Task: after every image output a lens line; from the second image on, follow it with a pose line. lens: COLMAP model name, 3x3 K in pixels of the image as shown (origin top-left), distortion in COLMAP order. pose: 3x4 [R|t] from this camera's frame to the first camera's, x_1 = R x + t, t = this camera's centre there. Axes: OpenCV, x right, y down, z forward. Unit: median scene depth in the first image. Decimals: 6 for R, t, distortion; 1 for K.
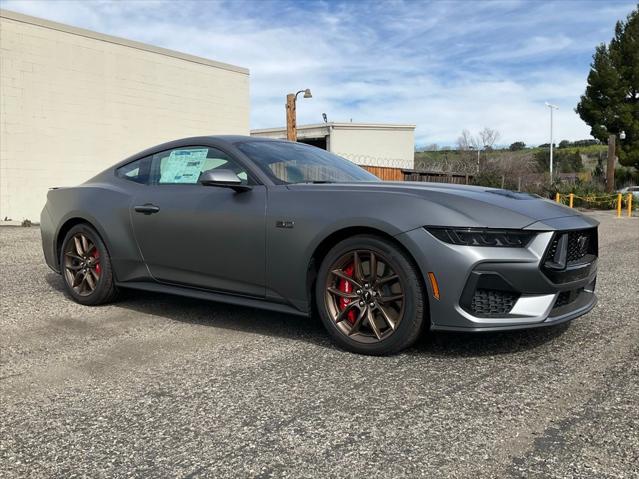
lens RADIAL K [[502.9, 0, 318.1], [0, 502.9, 248.9], [0, 0, 1]] dist [0.069014, -0.119244]
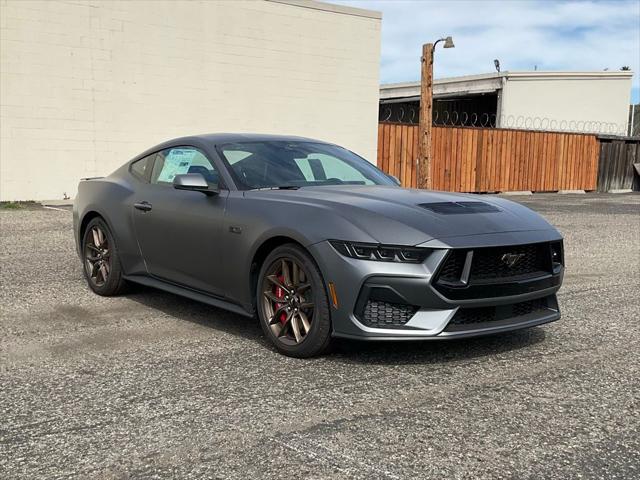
lens RADIAL K [[641.6, 0, 346.3], [0, 641.6, 264.4], [0, 0, 1]] dist [0.121663, -0.288306]
pose [[0.976506, 0.045492, -0.210635, 0.407756], [-0.036151, 0.998193, 0.047990, -0.044973], [0.212437, -0.039248, 0.976386, -0.249699]]
